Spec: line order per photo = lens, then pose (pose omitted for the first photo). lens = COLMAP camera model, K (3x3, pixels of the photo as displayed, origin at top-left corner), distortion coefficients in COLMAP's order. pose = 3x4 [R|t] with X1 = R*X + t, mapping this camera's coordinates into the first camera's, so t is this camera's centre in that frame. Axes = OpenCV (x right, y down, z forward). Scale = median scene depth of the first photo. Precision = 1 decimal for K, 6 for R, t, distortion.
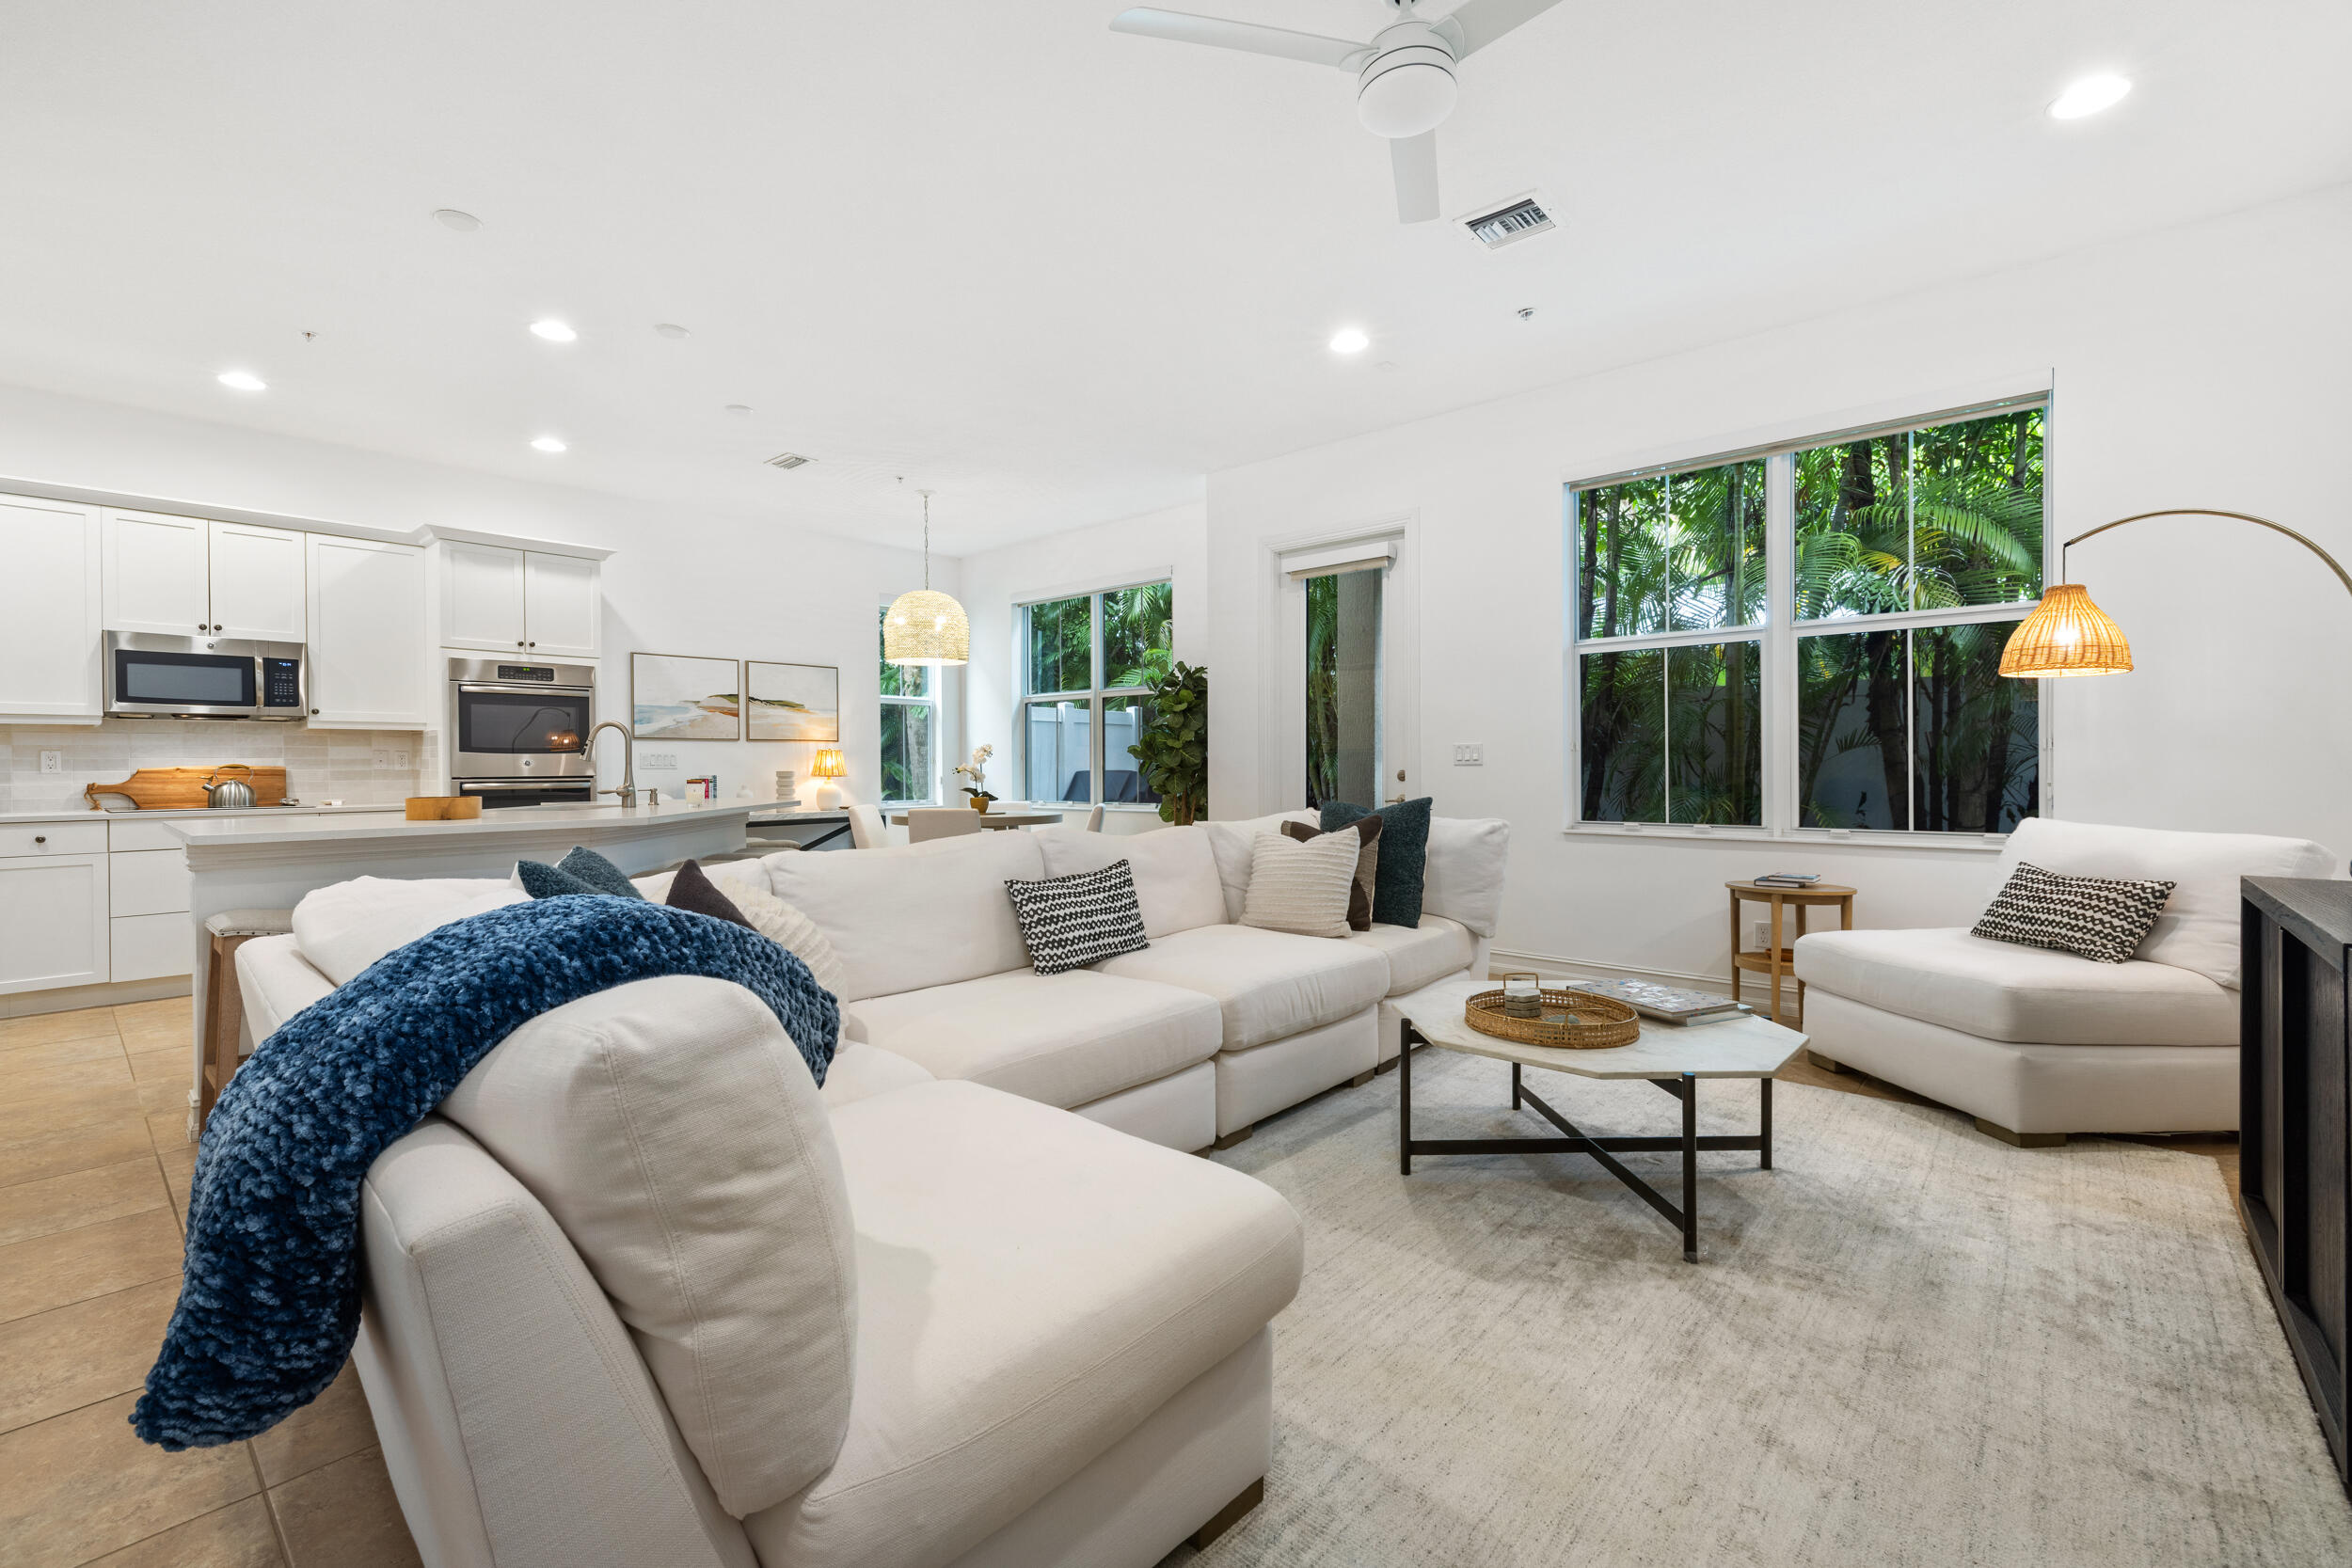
lens RADIAL K [[992.0, 0, 1160.2], [0, 992.0, 778.6], [0, 0, 1]] dist [0.000263, -0.000062]
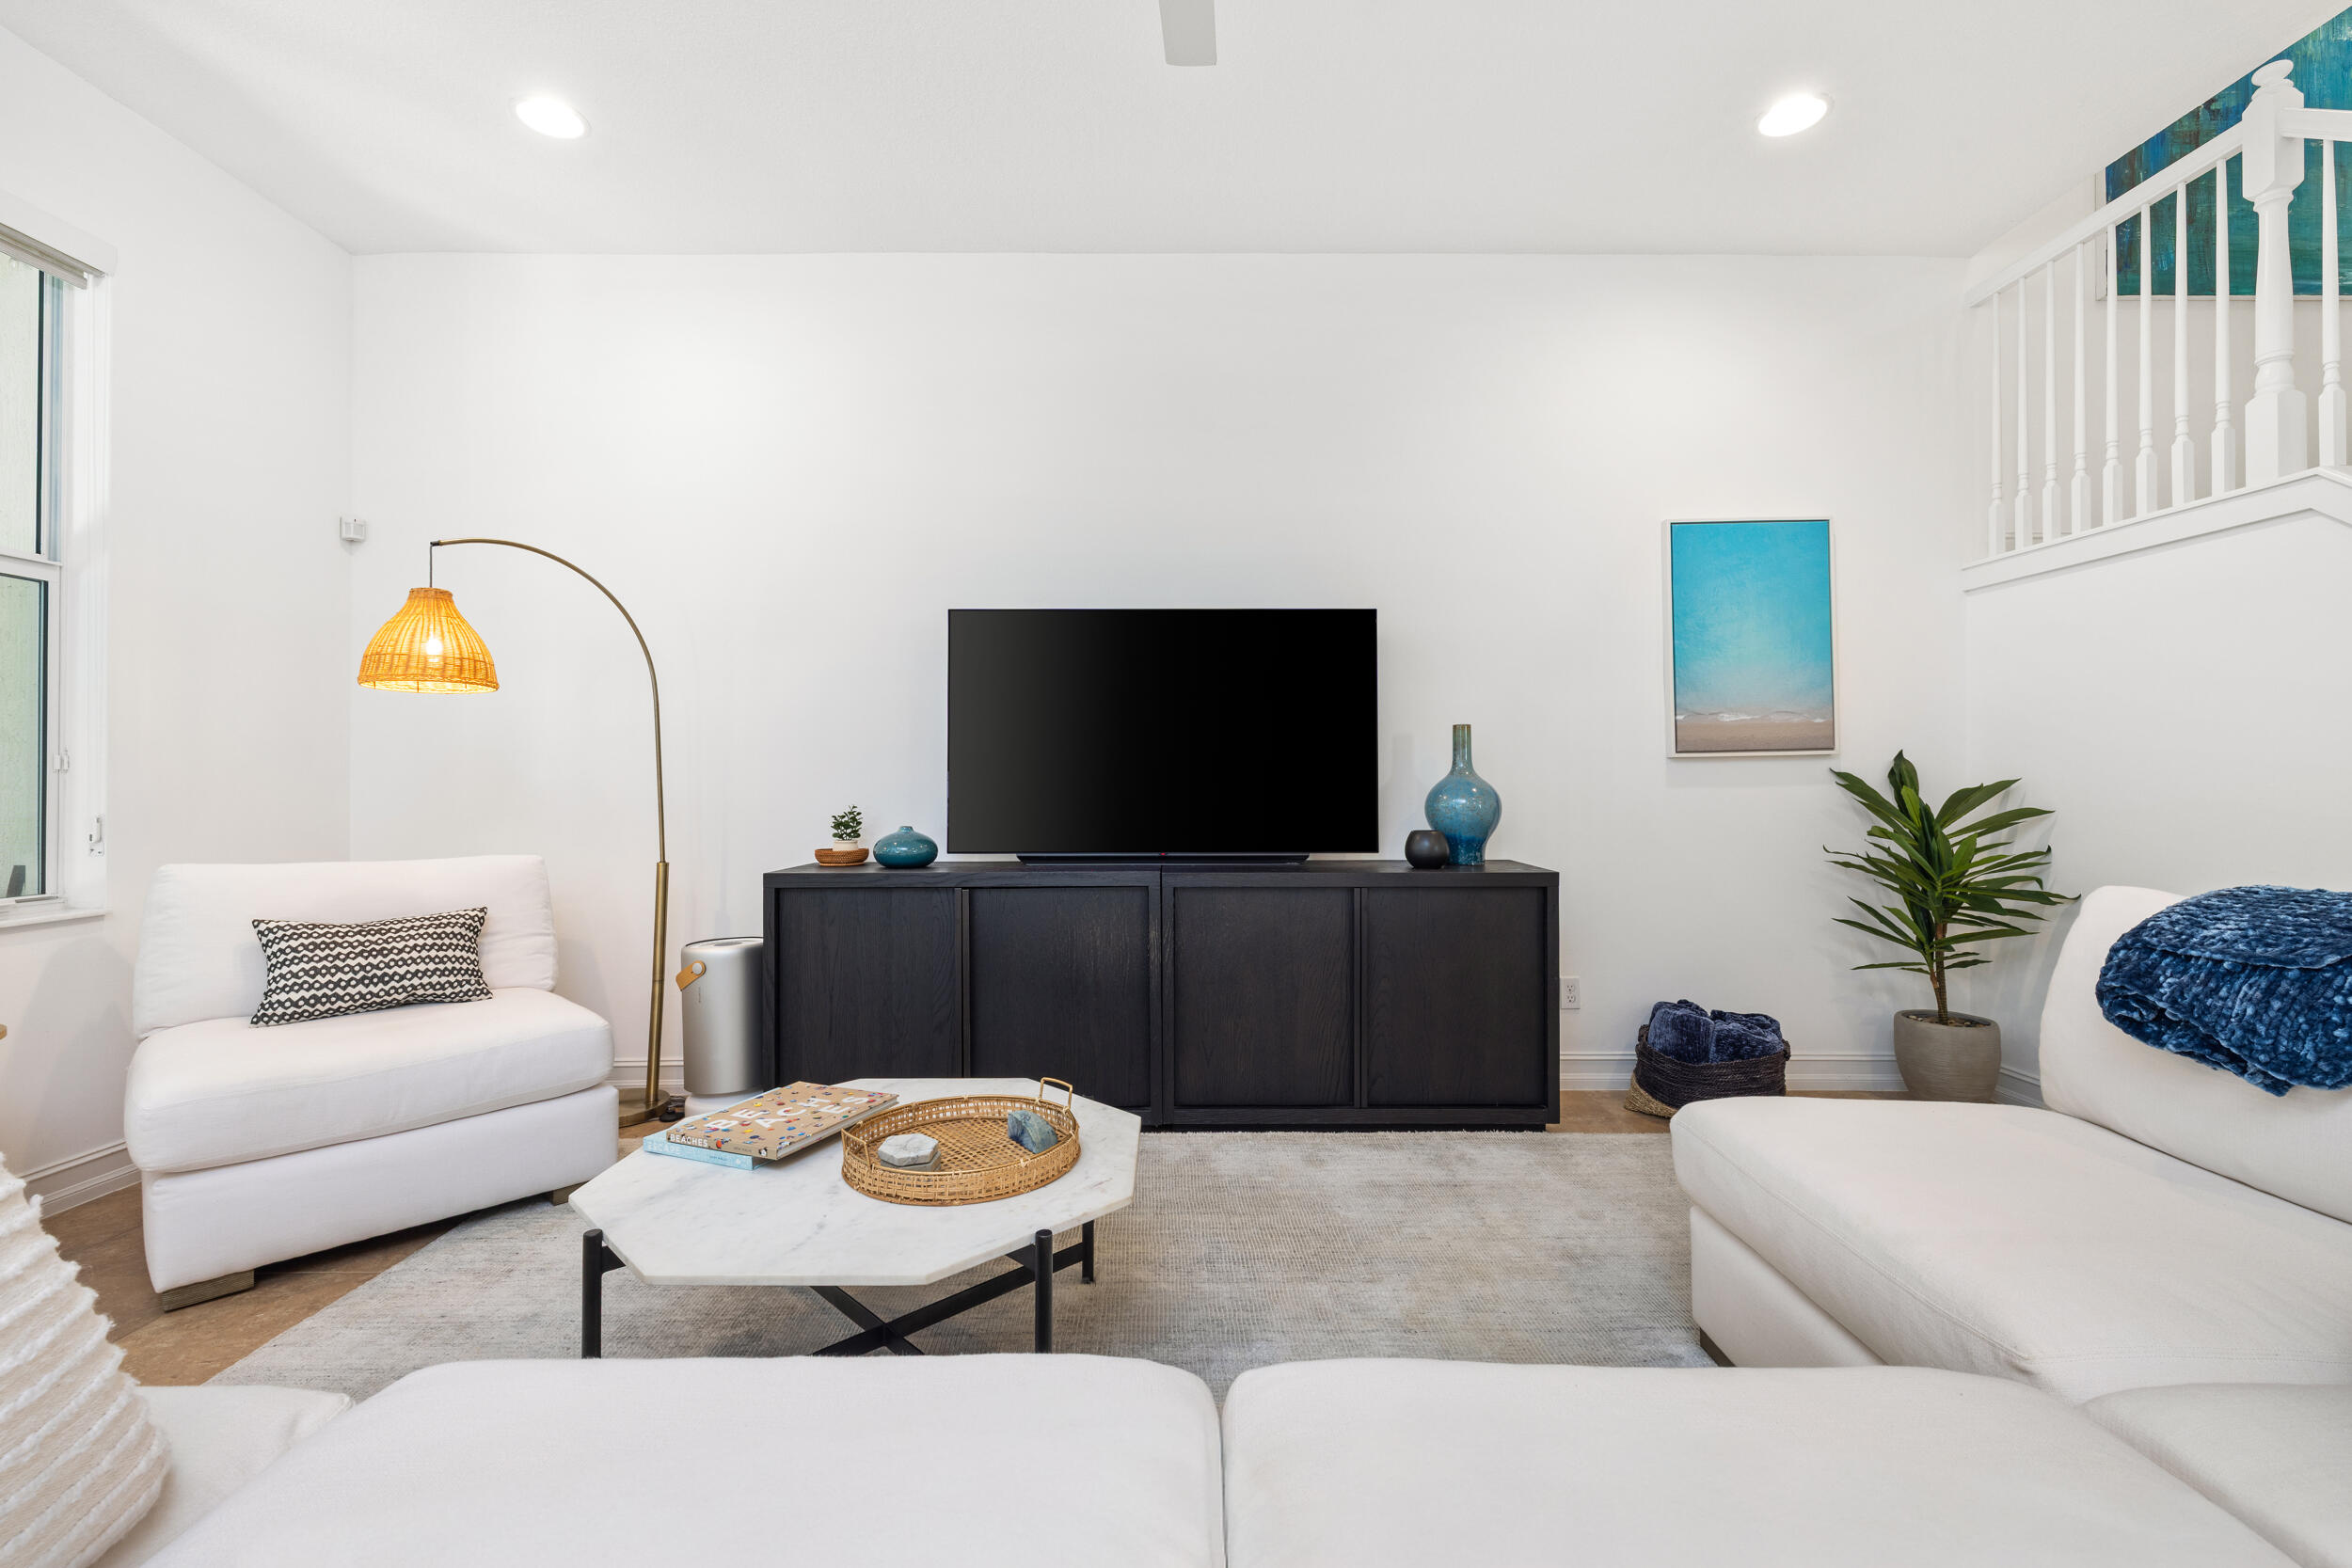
lens RADIAL K [[1002.5, 0, 1168.5], [0, 1002.5, 783.3], [0, 0, 1]] dist [0.000125, 0.000283]
pose [[-0.666183, 0.000769, 0.745788, -0.106822], [0.010060, 0.999918, 0.007955, -0.011926], [-0.745721, 0.012803, -0.666136, 0.609968]]
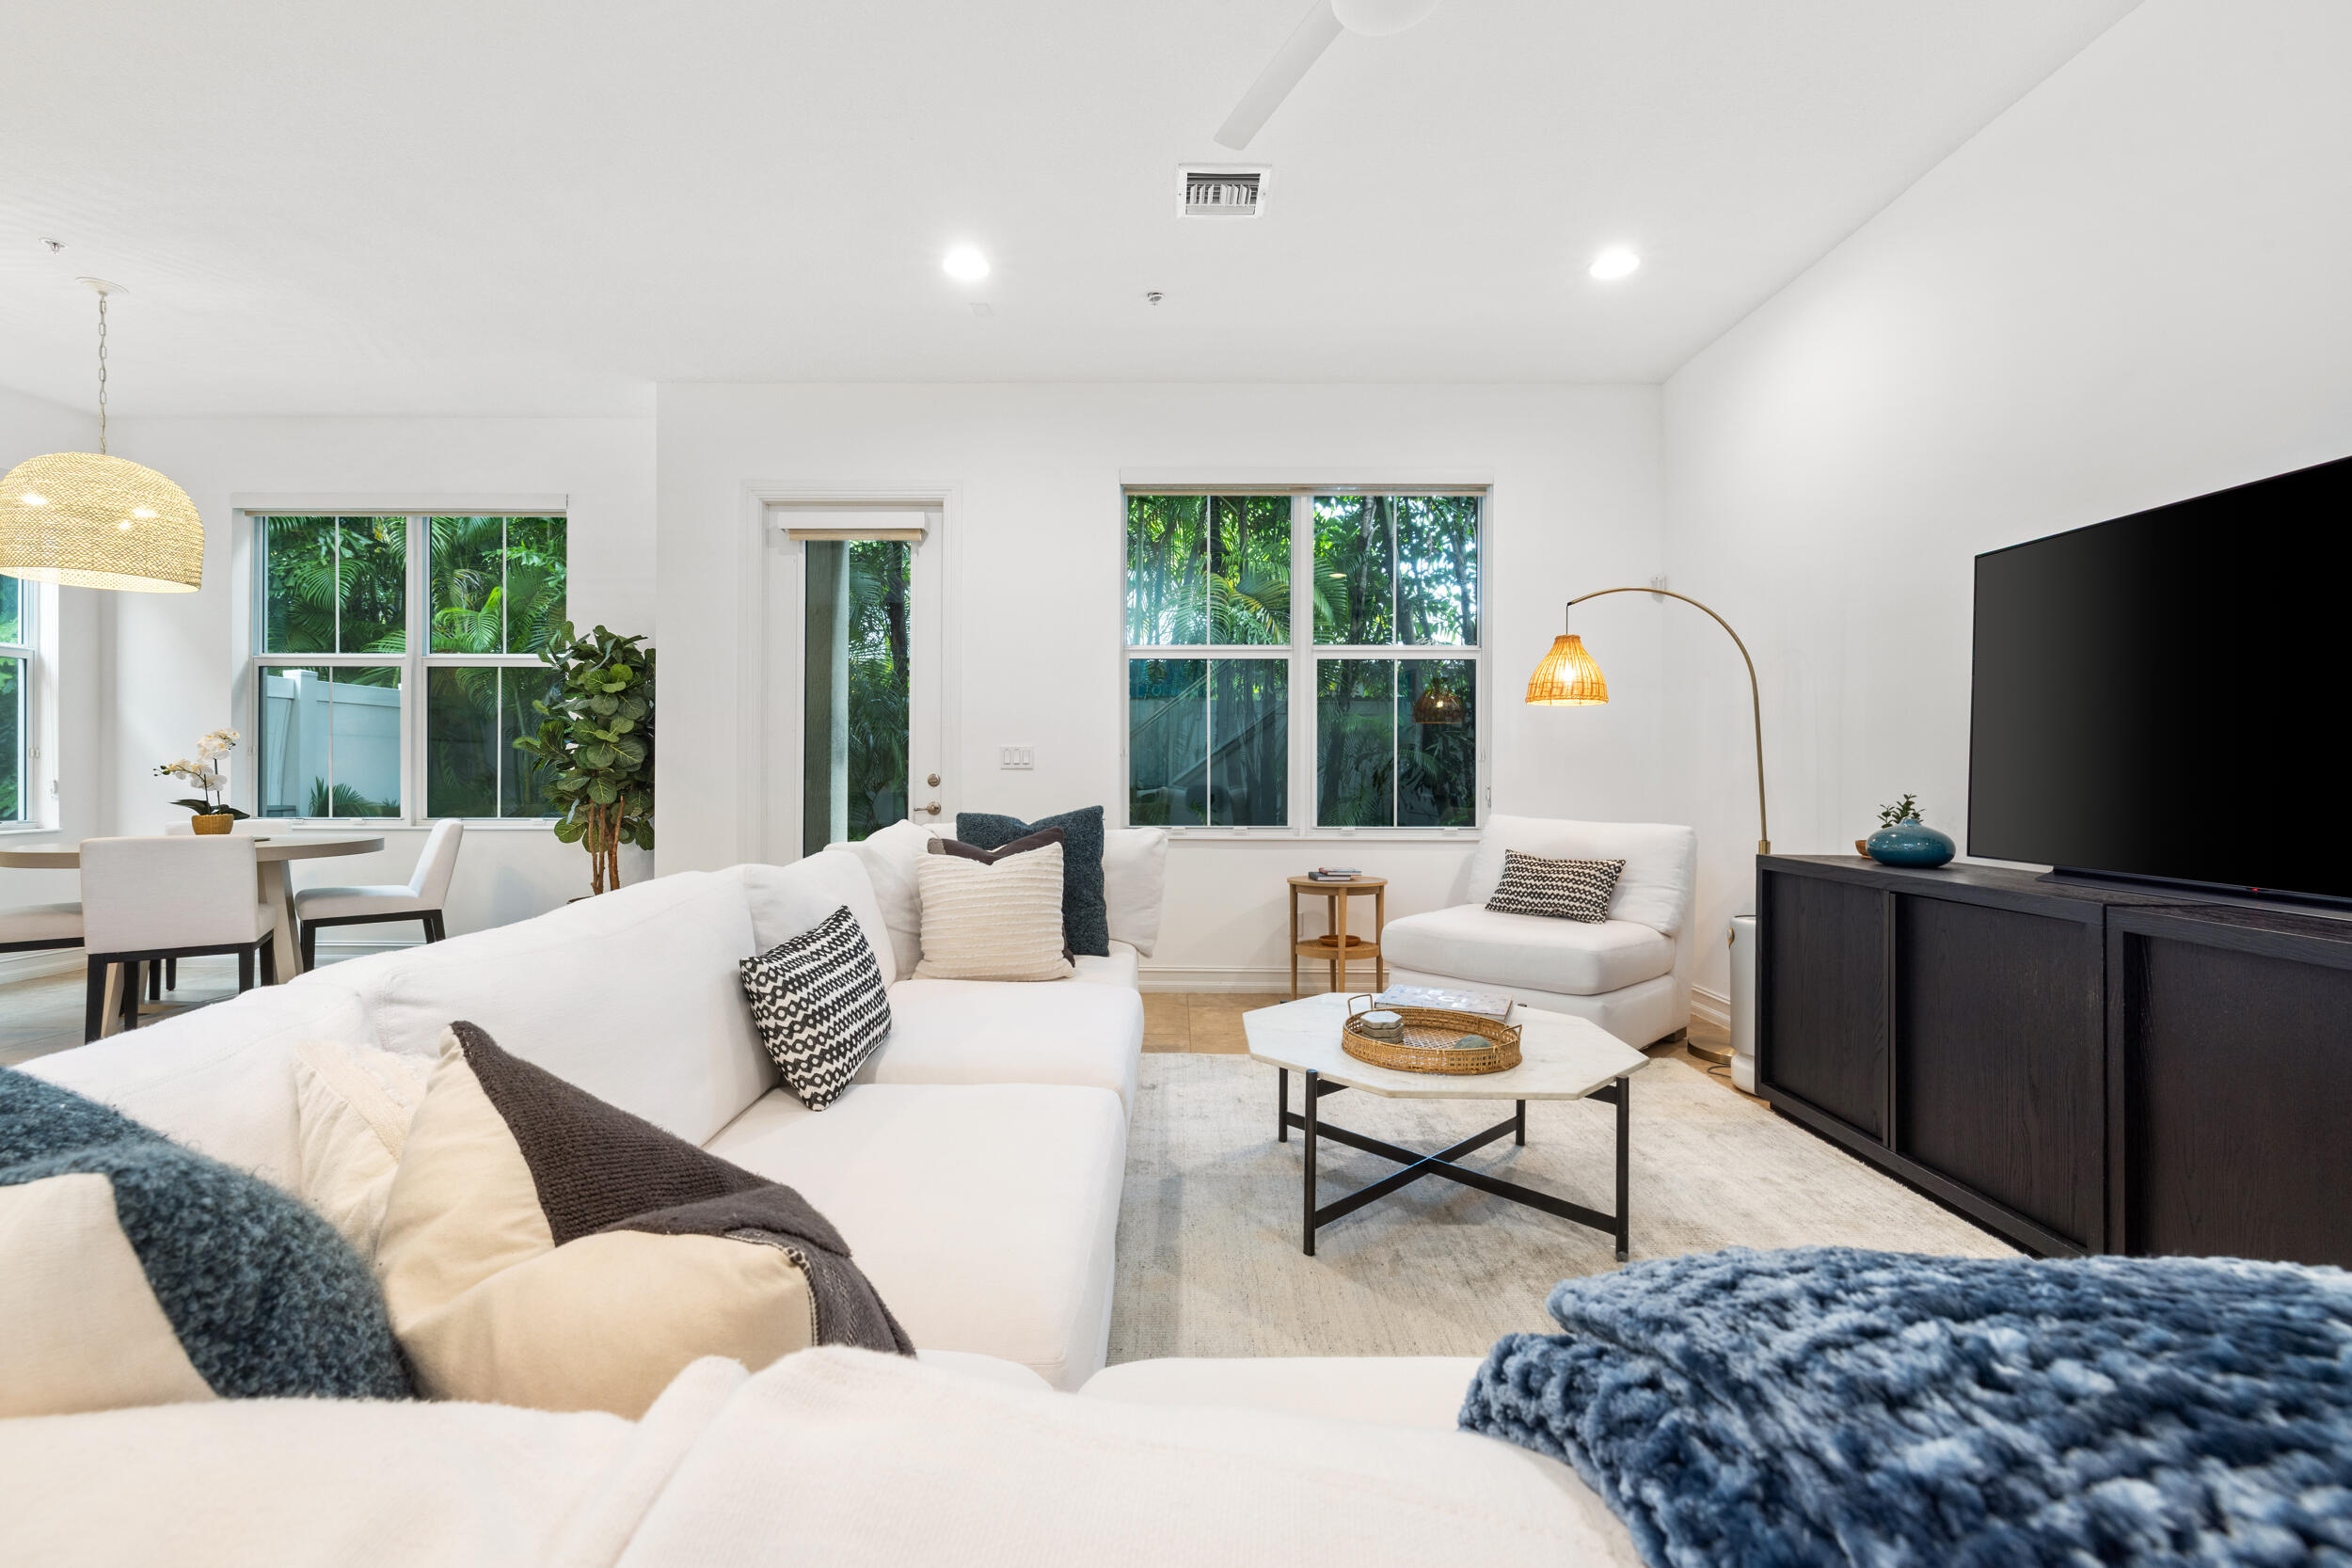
lens RADIAL K [[992.0, 0, 1160.2], [0, 992.0, 778.6], [0, 0, 1]] dist [0.000263, -0.000062]
pose [[0.752858, 0.000413, 0.658183, -0.188391], [0.000222, 1.000000, -0.000881, -0.003593], [-0.658183, 0.000809, 0.752858, 0.204984]]
